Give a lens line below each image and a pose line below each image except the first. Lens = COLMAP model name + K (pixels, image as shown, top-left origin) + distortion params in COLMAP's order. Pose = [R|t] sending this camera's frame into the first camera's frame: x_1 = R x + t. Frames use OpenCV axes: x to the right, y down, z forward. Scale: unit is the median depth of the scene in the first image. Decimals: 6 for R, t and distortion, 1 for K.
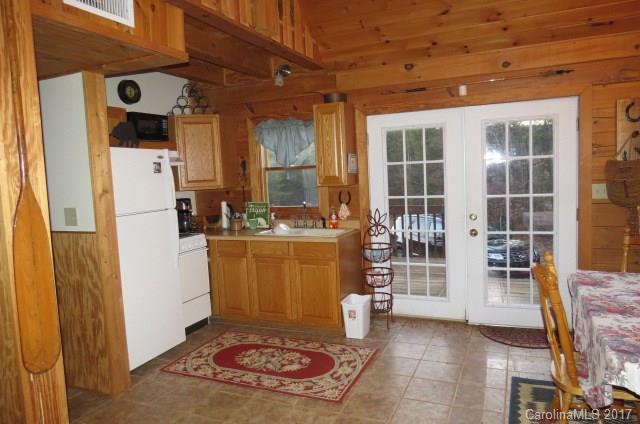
lens RADIAL K [[455.8, 0, 320.0], [0, 455.8, 212.0], [0, 0, 1]] dist [-0.034140, 0.002248]
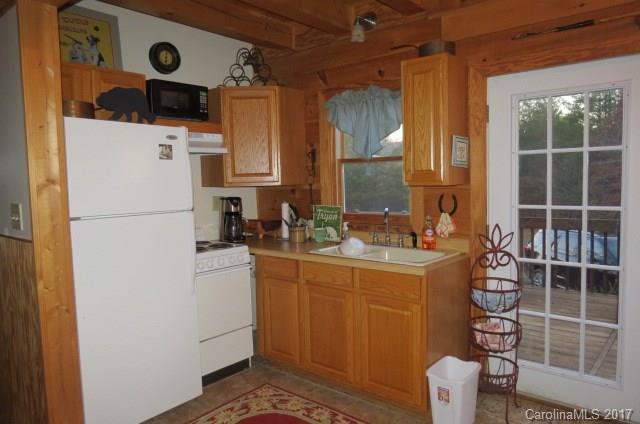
lens RADIAL K [[452.2, 0, 320.0], [0, 452.2, 212.0], [0, 0, 1]] dist [-0.021567, -0.000768]
pose [[0.958234, 0.043471, -0.282663, 0.062457], [-0.045030, 0.998985, 0.000982, -0.012511], [0.282418, 0.011788, 0.959219, 0.322145]]
